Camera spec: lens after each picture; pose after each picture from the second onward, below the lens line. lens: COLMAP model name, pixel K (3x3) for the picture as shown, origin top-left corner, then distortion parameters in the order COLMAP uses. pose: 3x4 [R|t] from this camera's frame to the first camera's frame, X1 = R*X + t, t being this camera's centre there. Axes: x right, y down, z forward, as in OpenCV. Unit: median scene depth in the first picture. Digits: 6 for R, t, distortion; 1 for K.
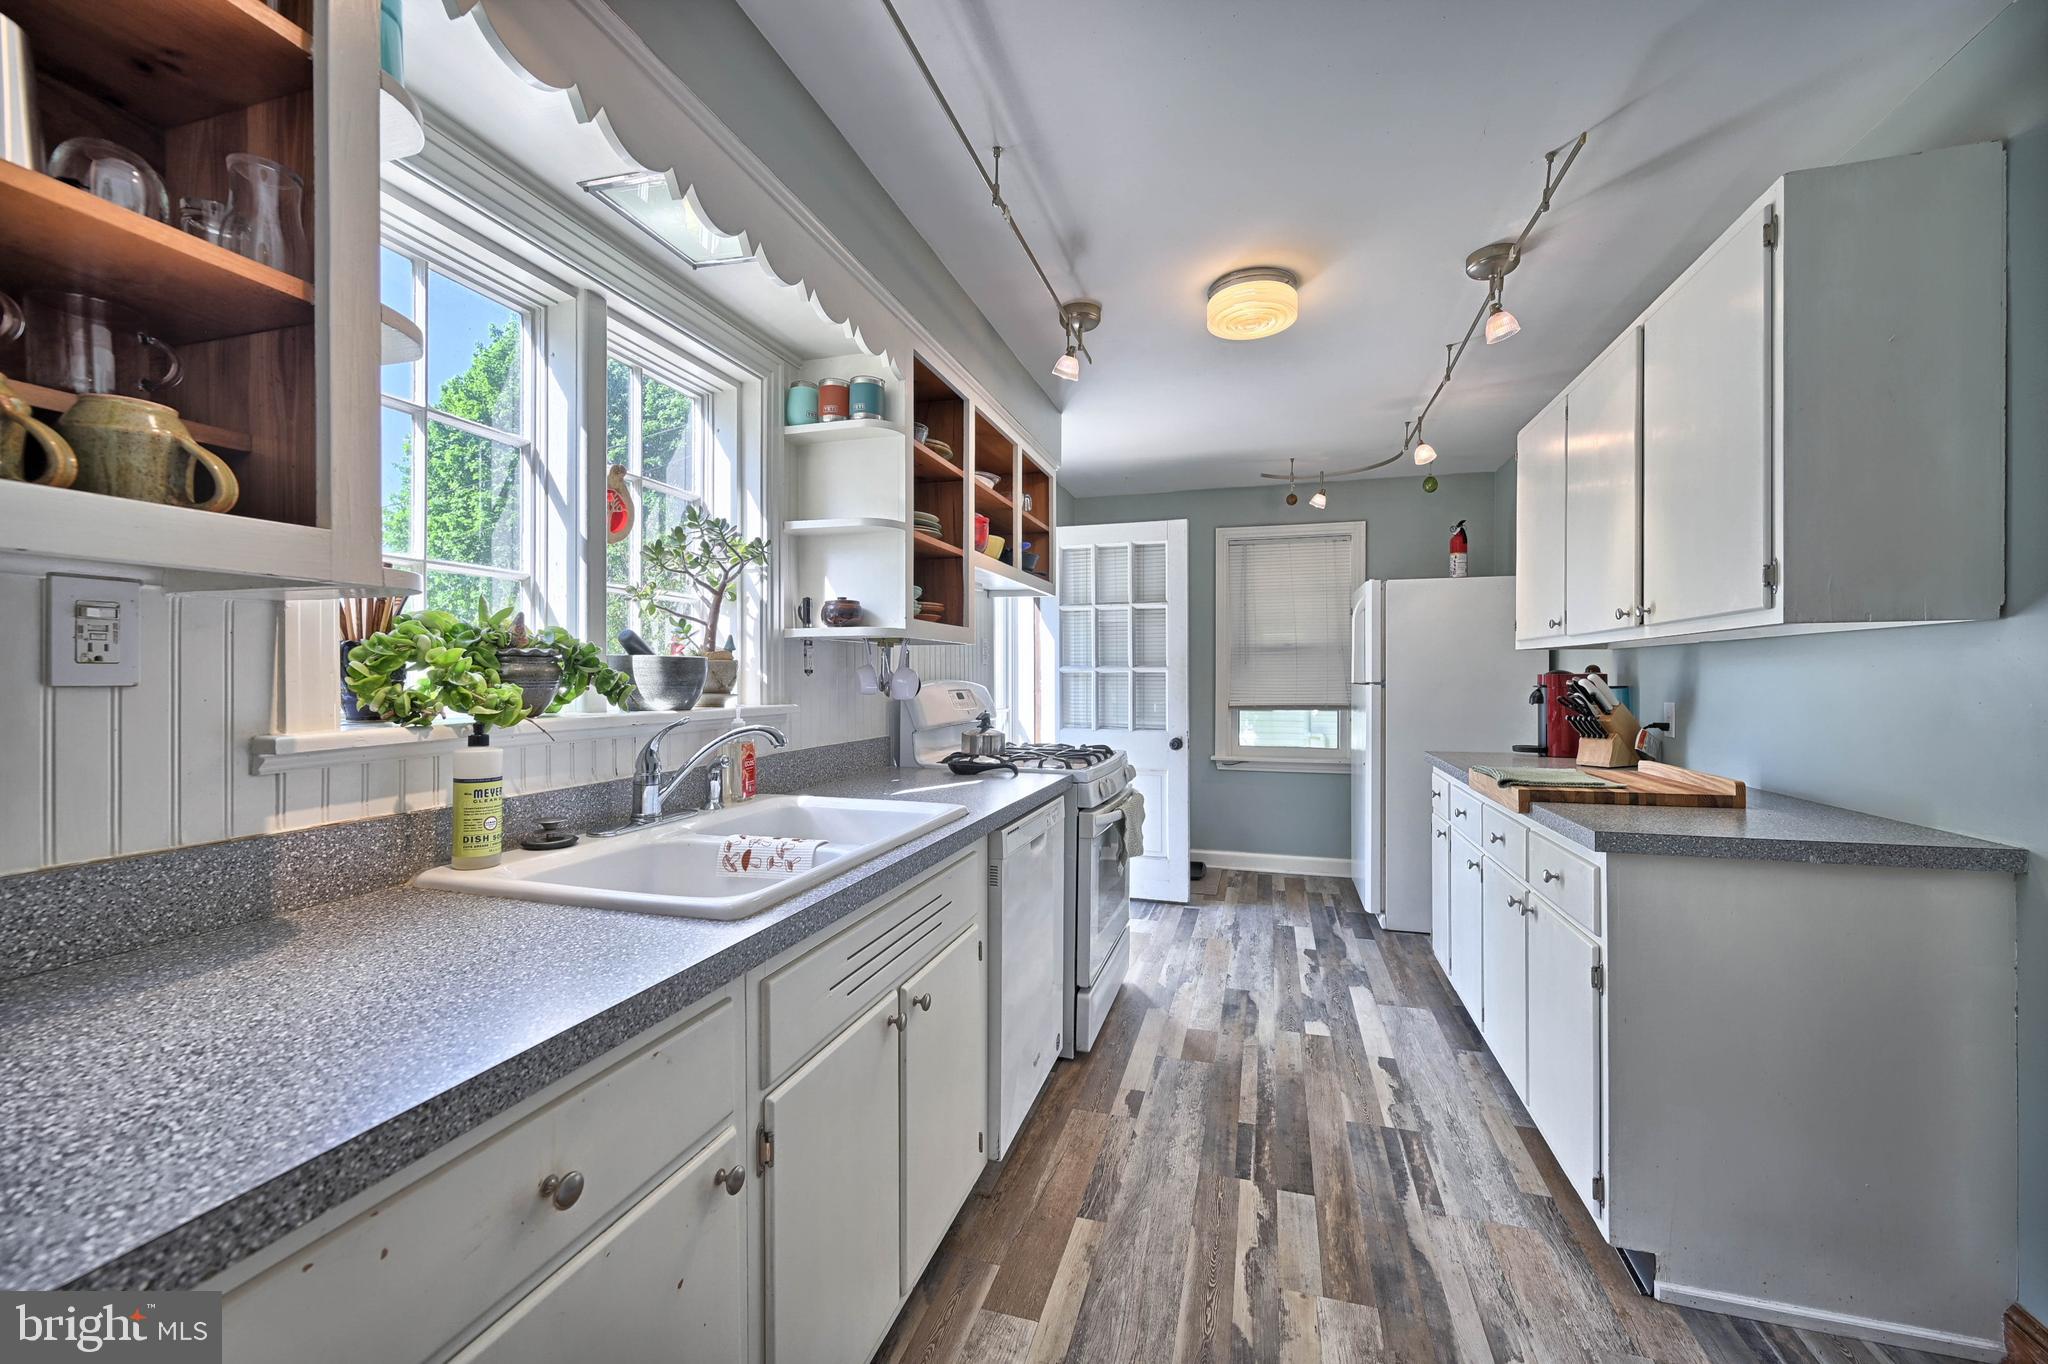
lens RADIAL K [[805.6, 0, 1024.0], [0, 805.6, 682.0], [0, 0, 1]] dist [-0.000399, -0.000359]
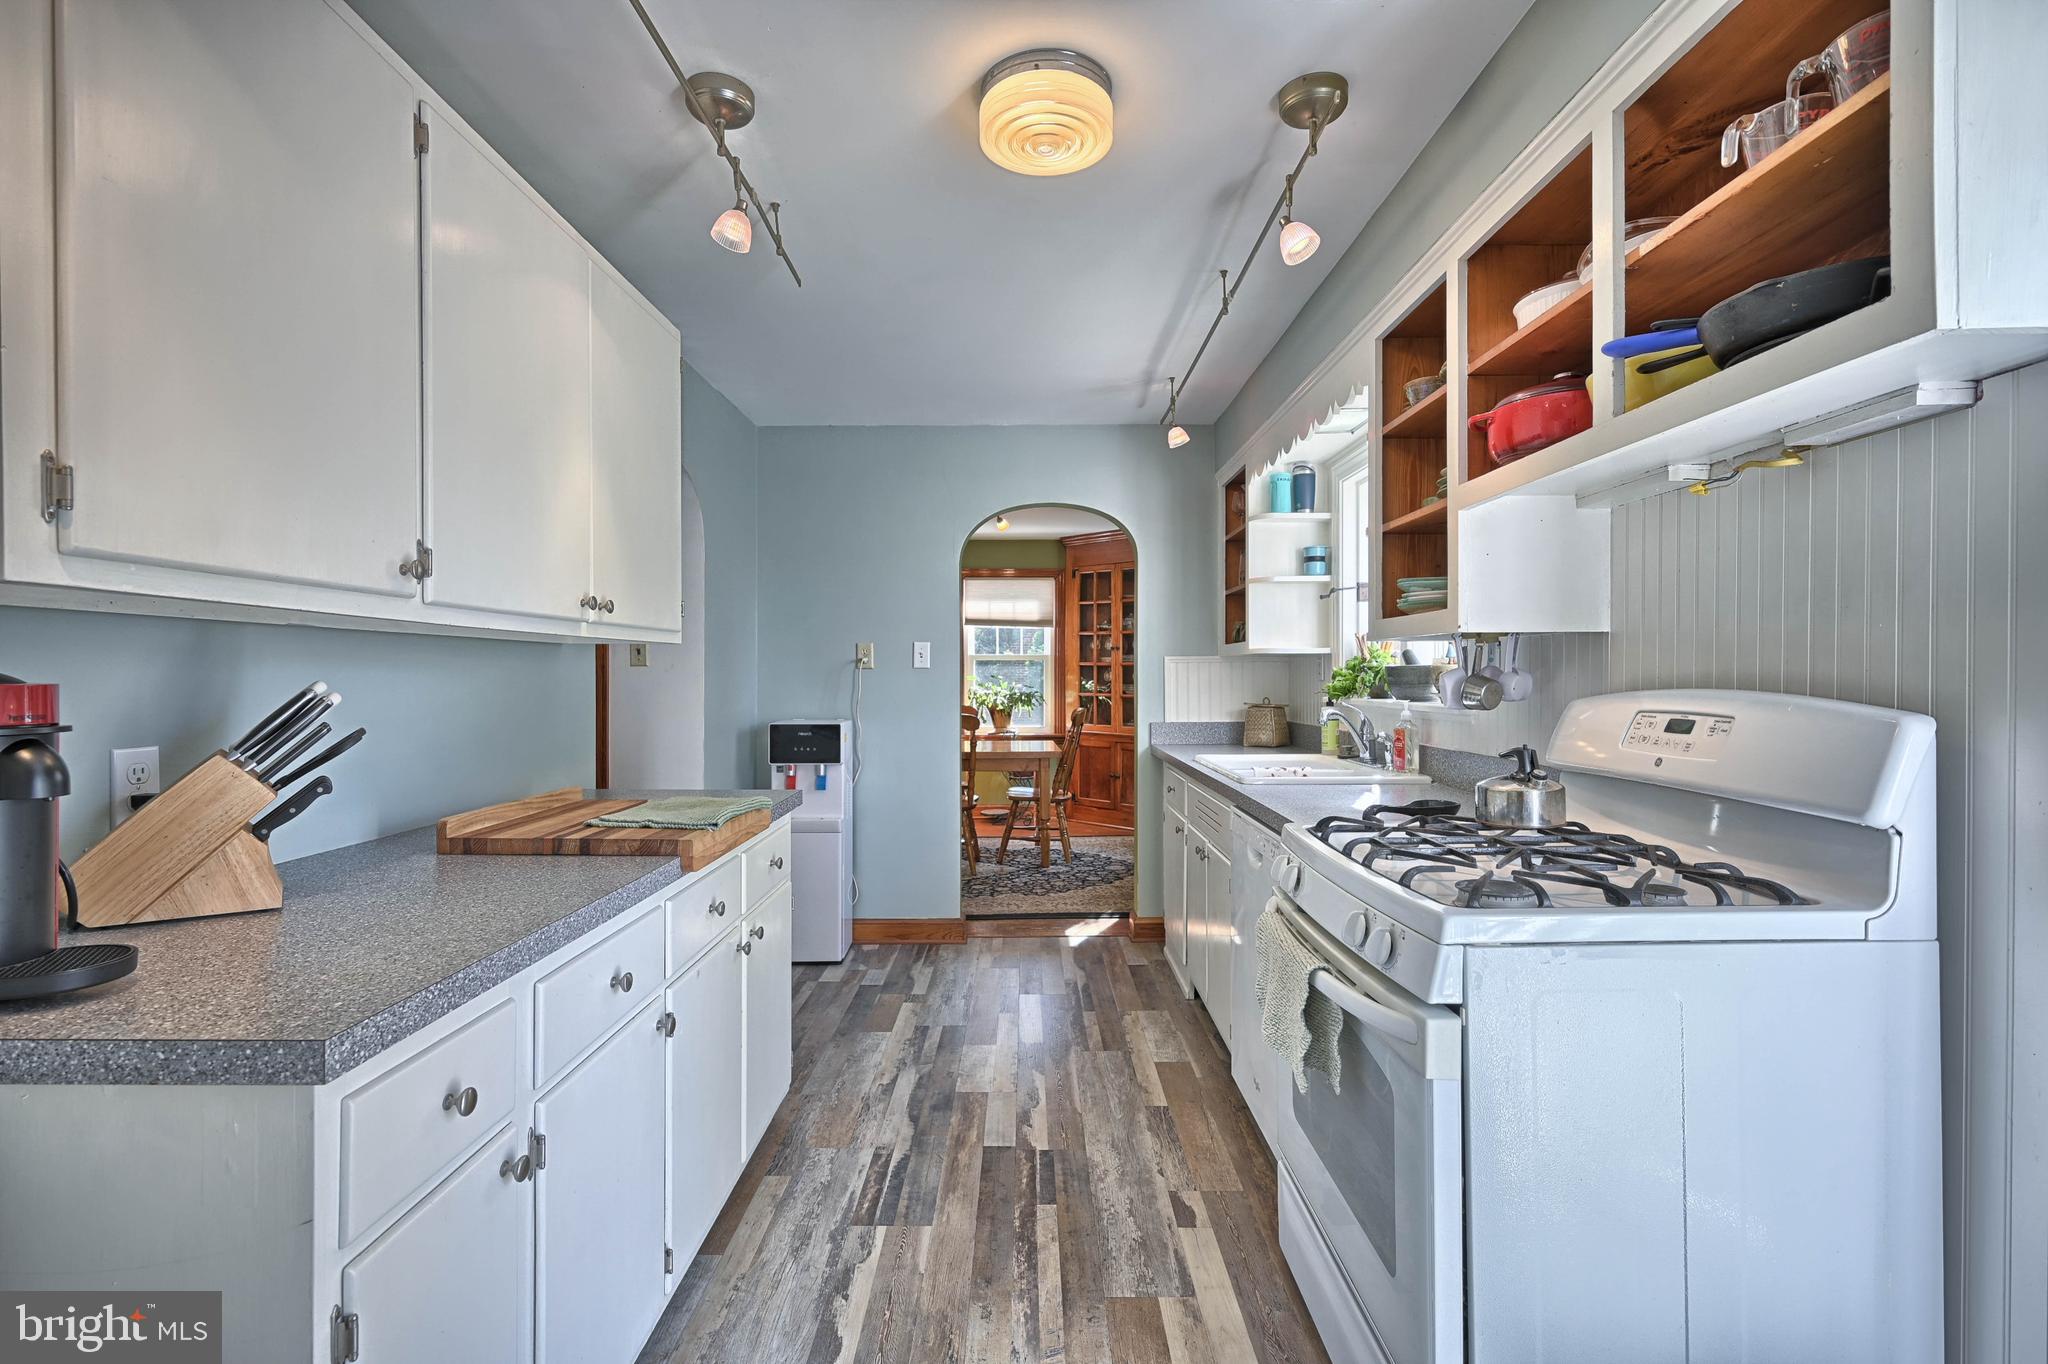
lens RADIAL K [[958.6, 0, 1024.0], [0, 958.6, 682.0], [0, 0, 1]] dist [-0.000131, -0.000141]
pose [[-0.957402, 0.005507, -0.288707, 0.581659], [0.000783, 0.999864, 0.016477, -0.022430], [0.288759, 0.015549, -0.957276, 1.928953]]
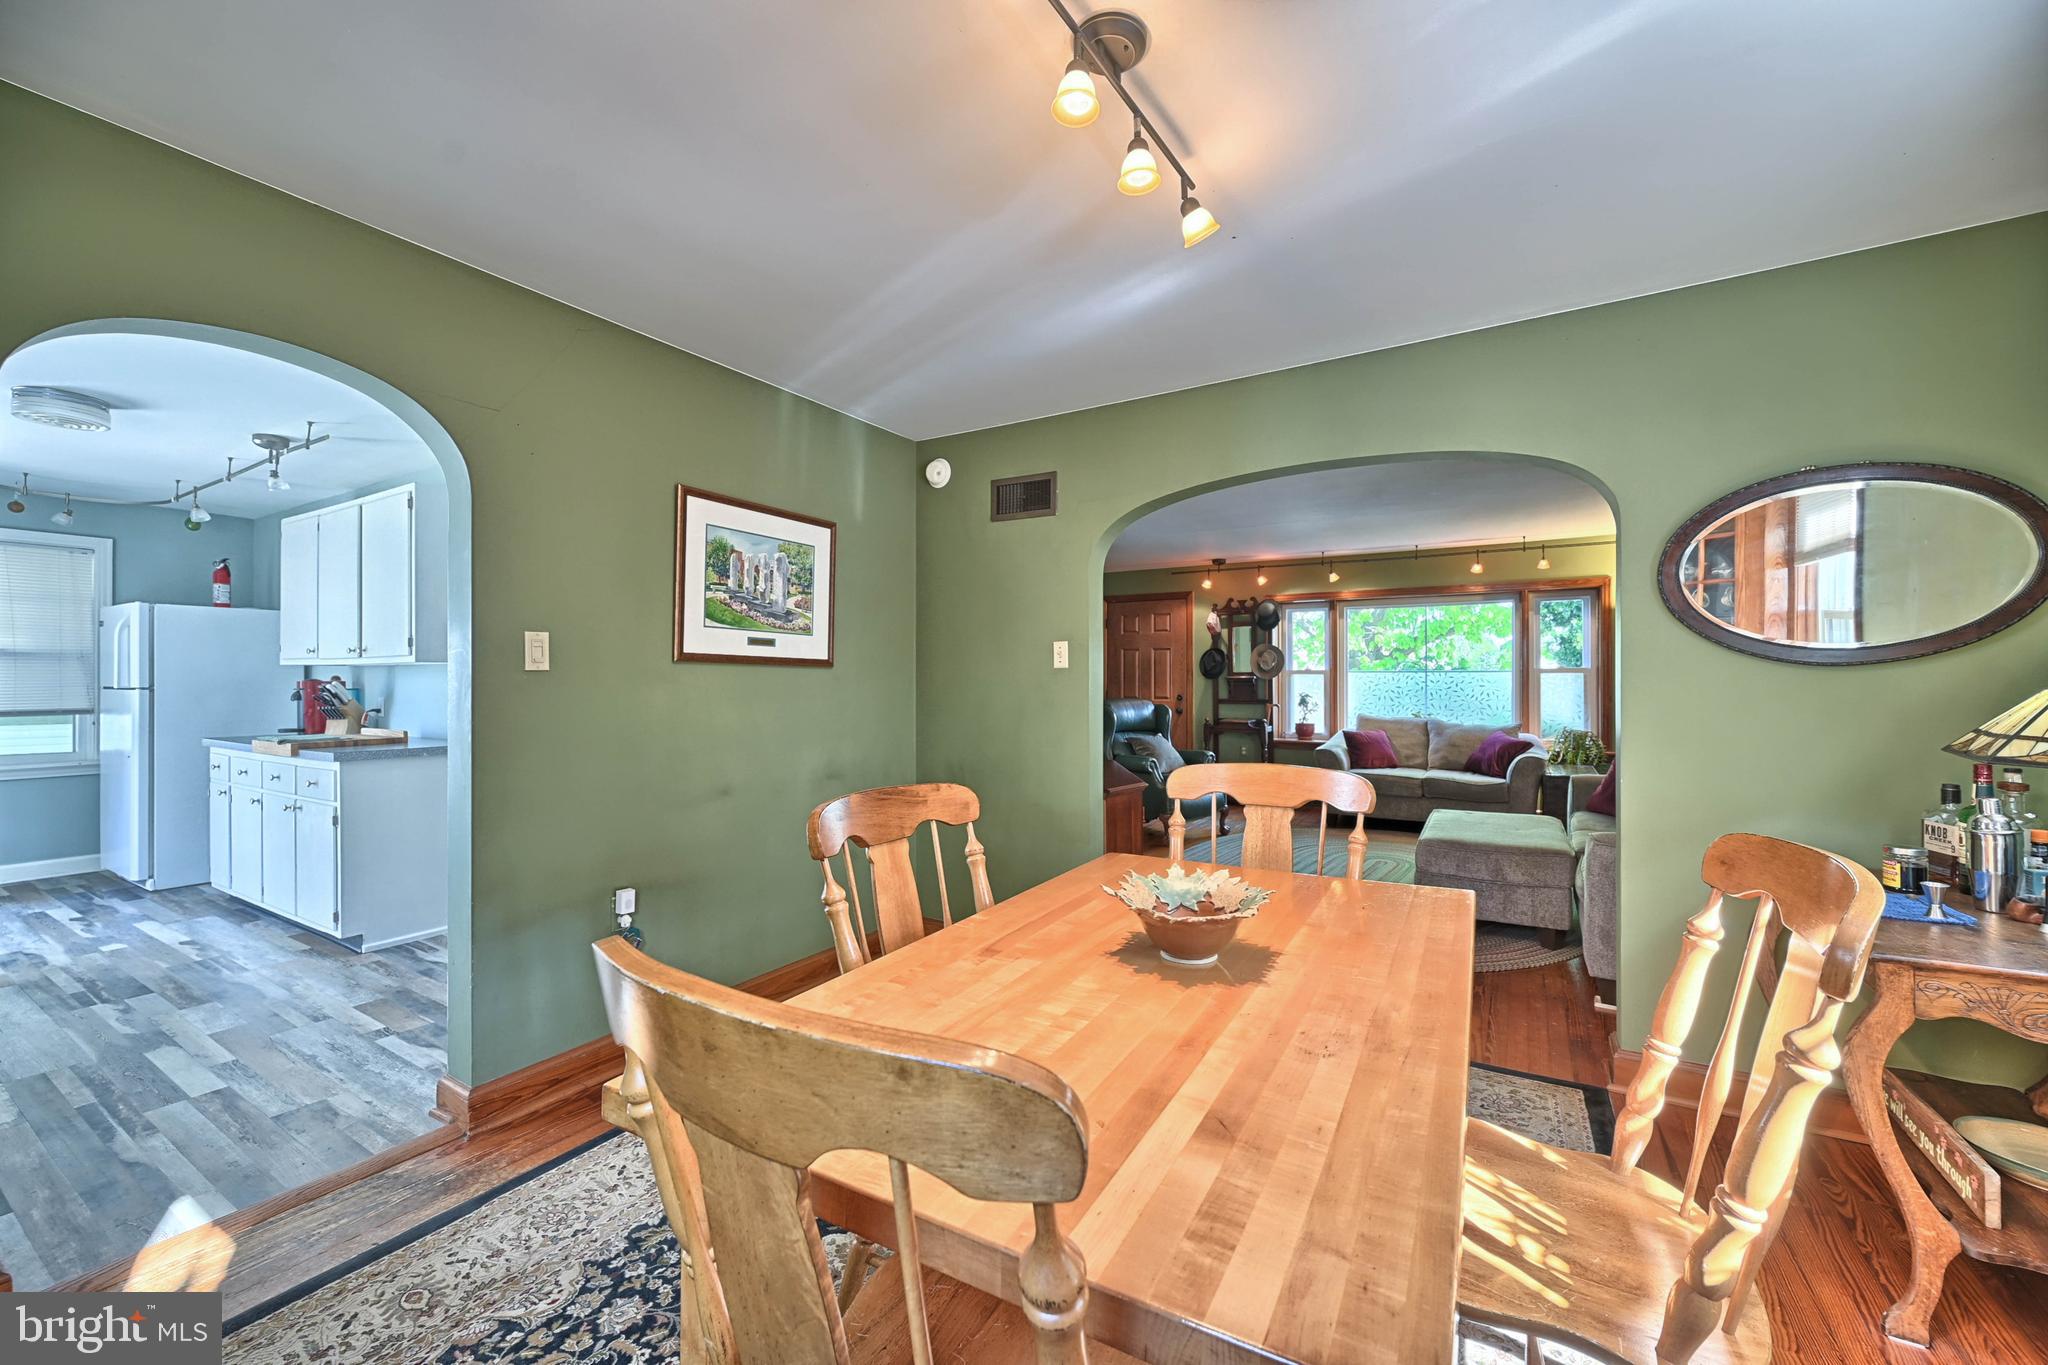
lens RADIAL K [[805.6, 0, 1024.0], [0, 805.6, 682.5], [0, 0, 1]] dist [-0.000399, -0.000359]
pose [[0.252054, 0.001717, 0.967712, -0.682595], [0.004290, 0.999987, -0.002891, 0.004149], [-0.967704, 0.004880, 0.252043, -0.996957]]
